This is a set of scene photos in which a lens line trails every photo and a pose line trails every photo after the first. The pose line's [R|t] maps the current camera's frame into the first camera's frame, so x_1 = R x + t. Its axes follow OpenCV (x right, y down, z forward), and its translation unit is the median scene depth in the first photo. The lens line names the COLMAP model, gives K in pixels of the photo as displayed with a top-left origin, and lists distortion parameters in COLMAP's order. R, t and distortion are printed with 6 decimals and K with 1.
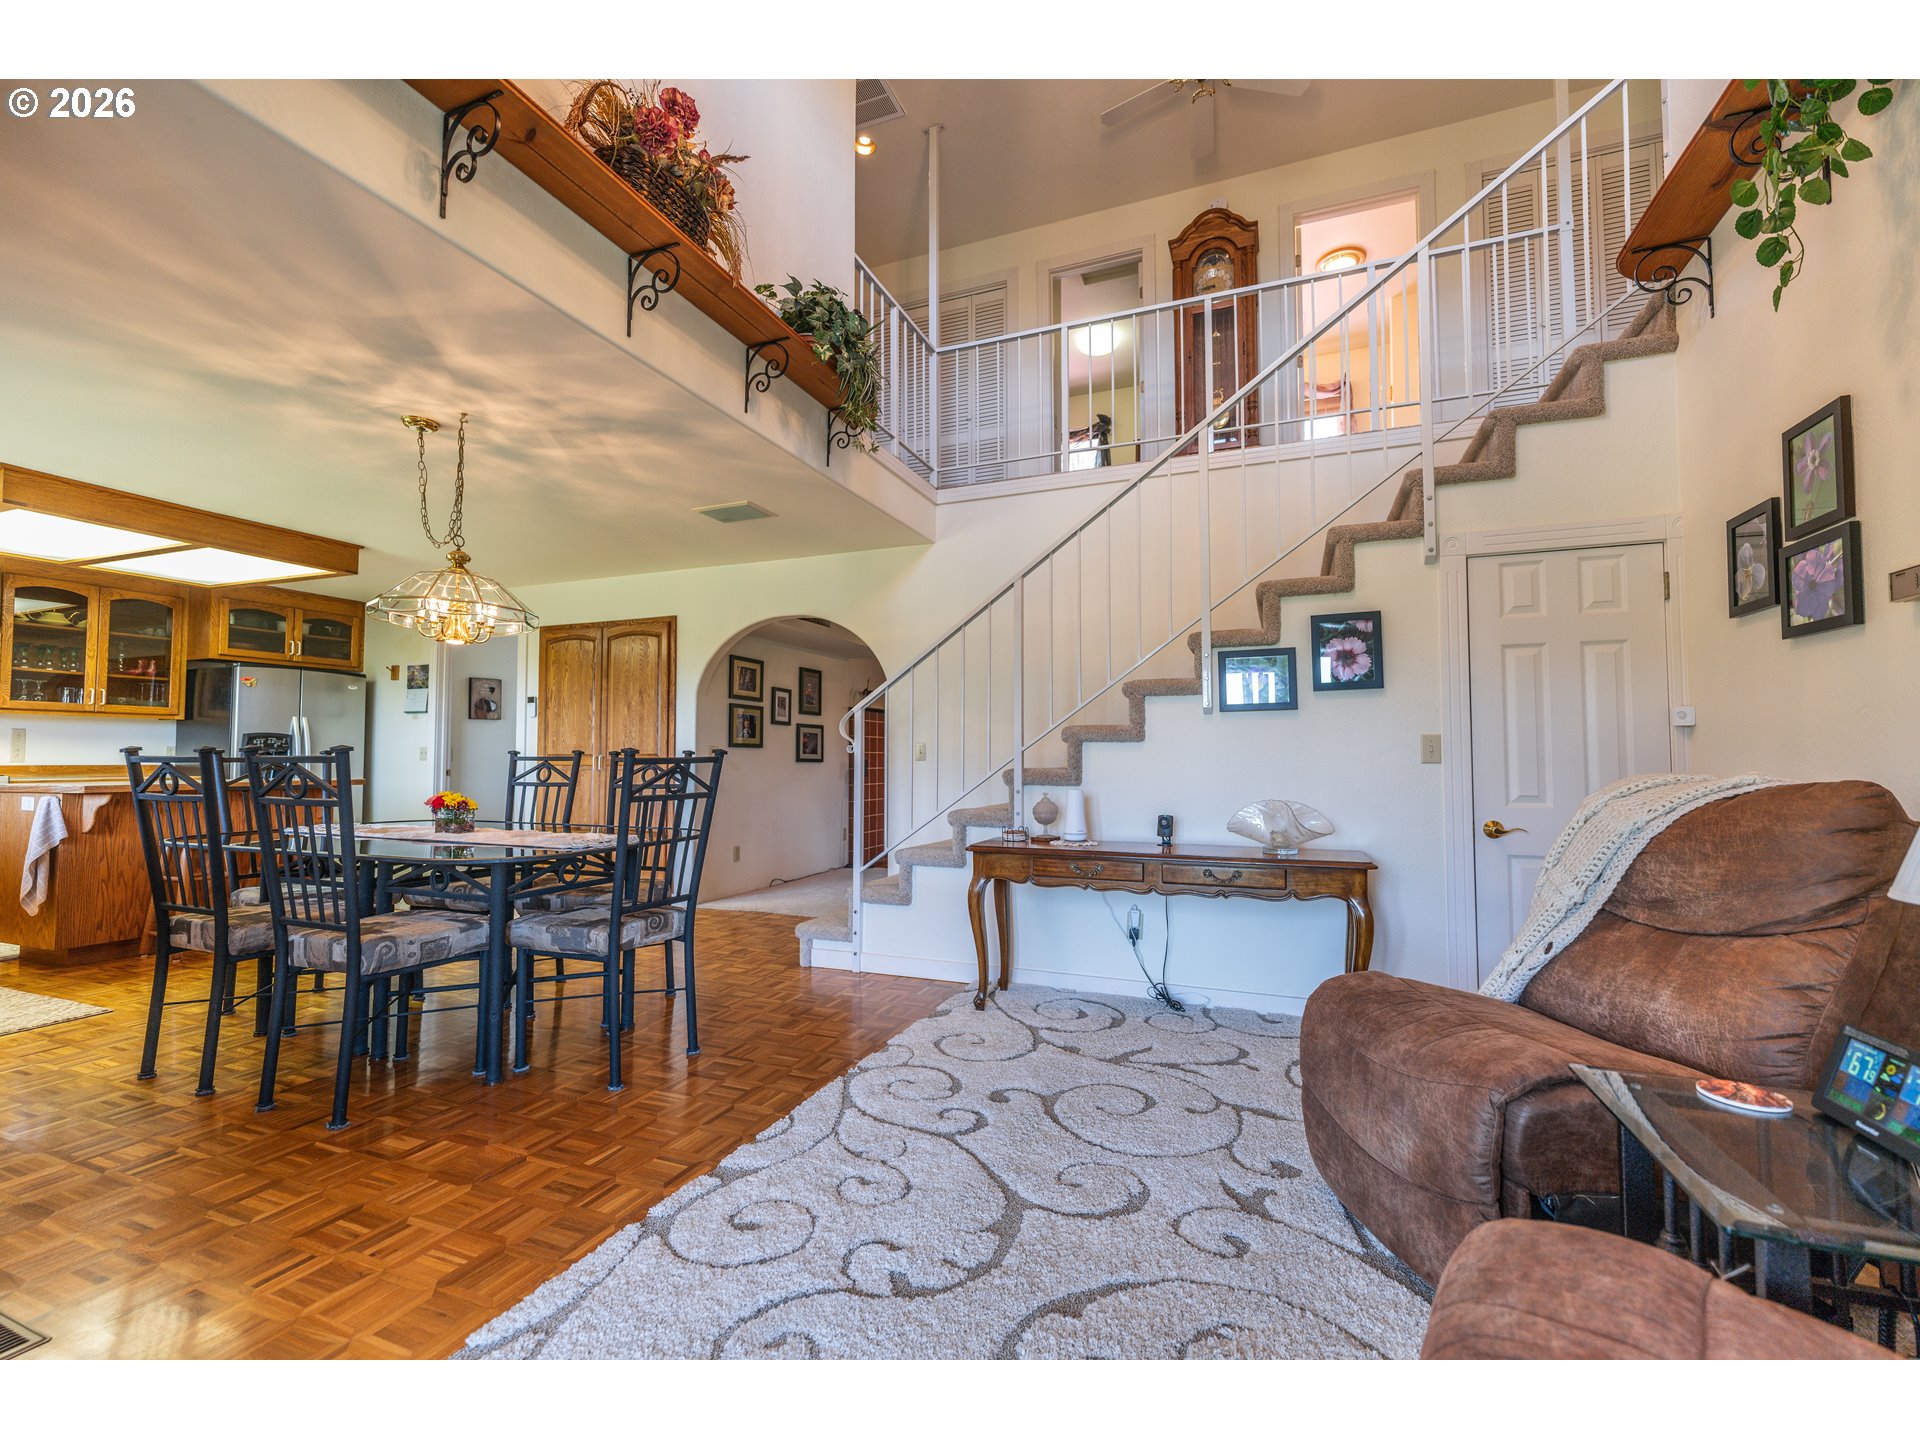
lens RADIAL K [[788.6, 0, 967.6], [0, 788.6, 723.4], [0, 0, 1]] dist [-0.000600, -0.000265]
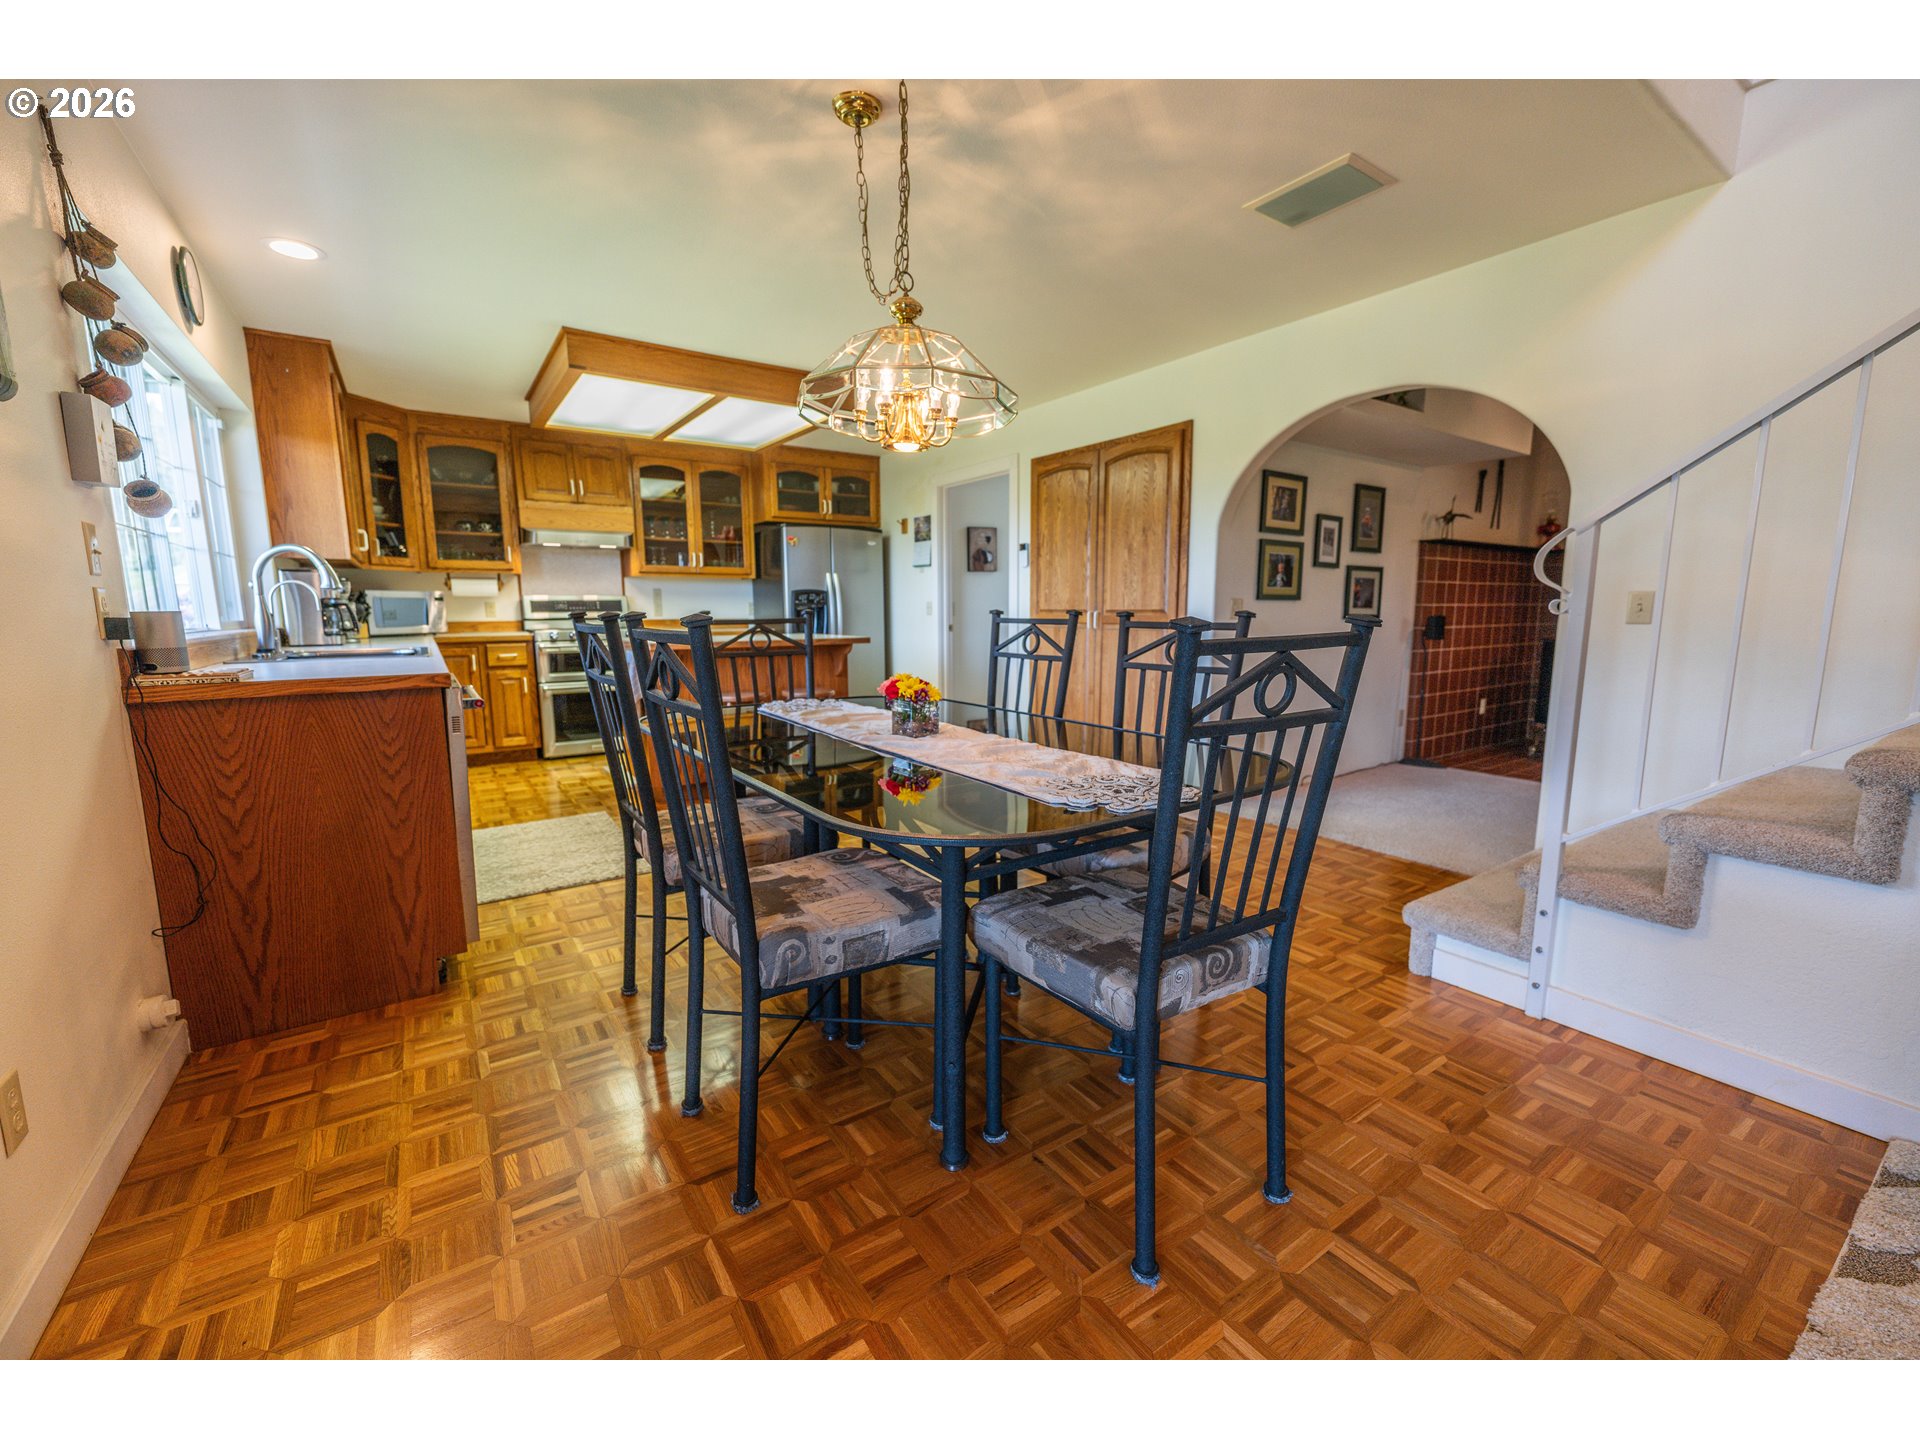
lens RADIAL K [[788.6, 0, 967.6], [0, 788.6, 723.4], [0, 0, 1]] dist [-0.000600, -0.000265]
pose [[0.833317, 0.078508, -0.547192, -0.111752], [0.026252, 0.983127, 0.181033, 0.002928], [0.552171, -0.165223, 0.817195, 0.220704]]
